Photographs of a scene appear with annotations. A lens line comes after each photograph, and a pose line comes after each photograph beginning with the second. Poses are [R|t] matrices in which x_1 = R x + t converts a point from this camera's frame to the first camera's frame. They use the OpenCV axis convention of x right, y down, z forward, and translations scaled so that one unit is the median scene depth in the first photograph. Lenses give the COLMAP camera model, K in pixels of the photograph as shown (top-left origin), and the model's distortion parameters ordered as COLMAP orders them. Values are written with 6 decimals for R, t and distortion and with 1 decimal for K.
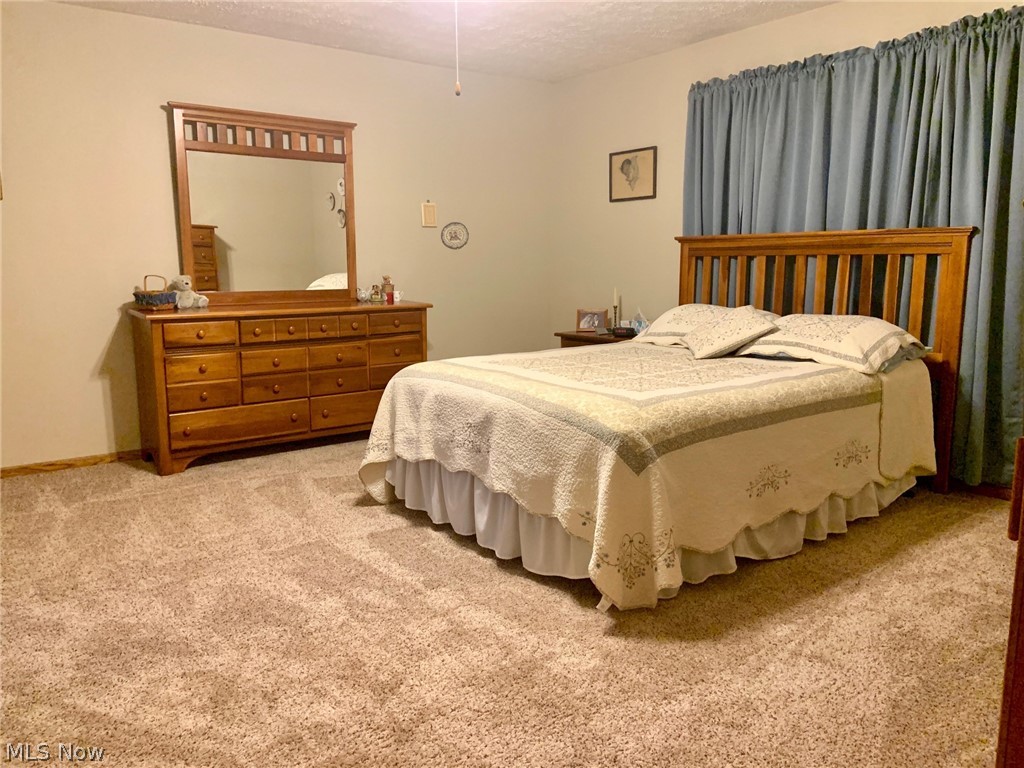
lens RADIAL K [[768.4, 0, 512.0], [0, 768.4, 384.0], [0, 0, 1]] dist [0.048974, -0.000538]
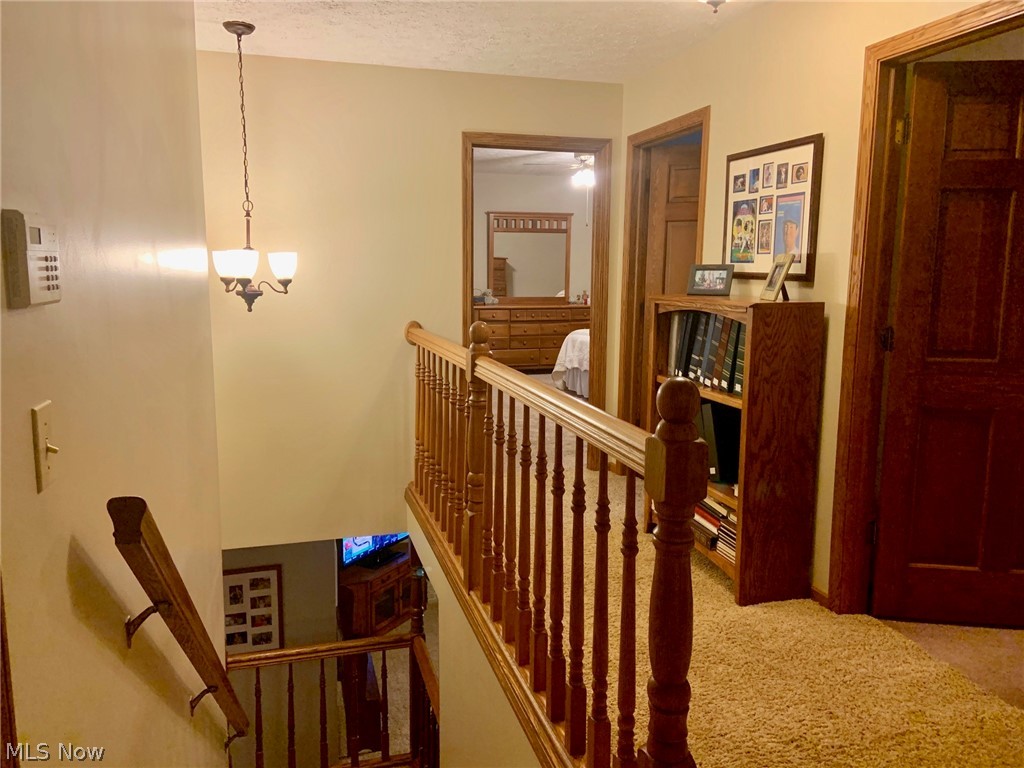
lens RADIAL K [[768.4, 0, 512.0], [0, 768.4, 384.0], [0, 0, 1]] dist [0.048974, -0.000538]
pose [[0.934537, 0.061982, -0.350427, 0.402612], [-0.065337, 0.997861, 0.002254, 0.114162], [0.349817, 0.020789, 0.936587, -0.973775]]
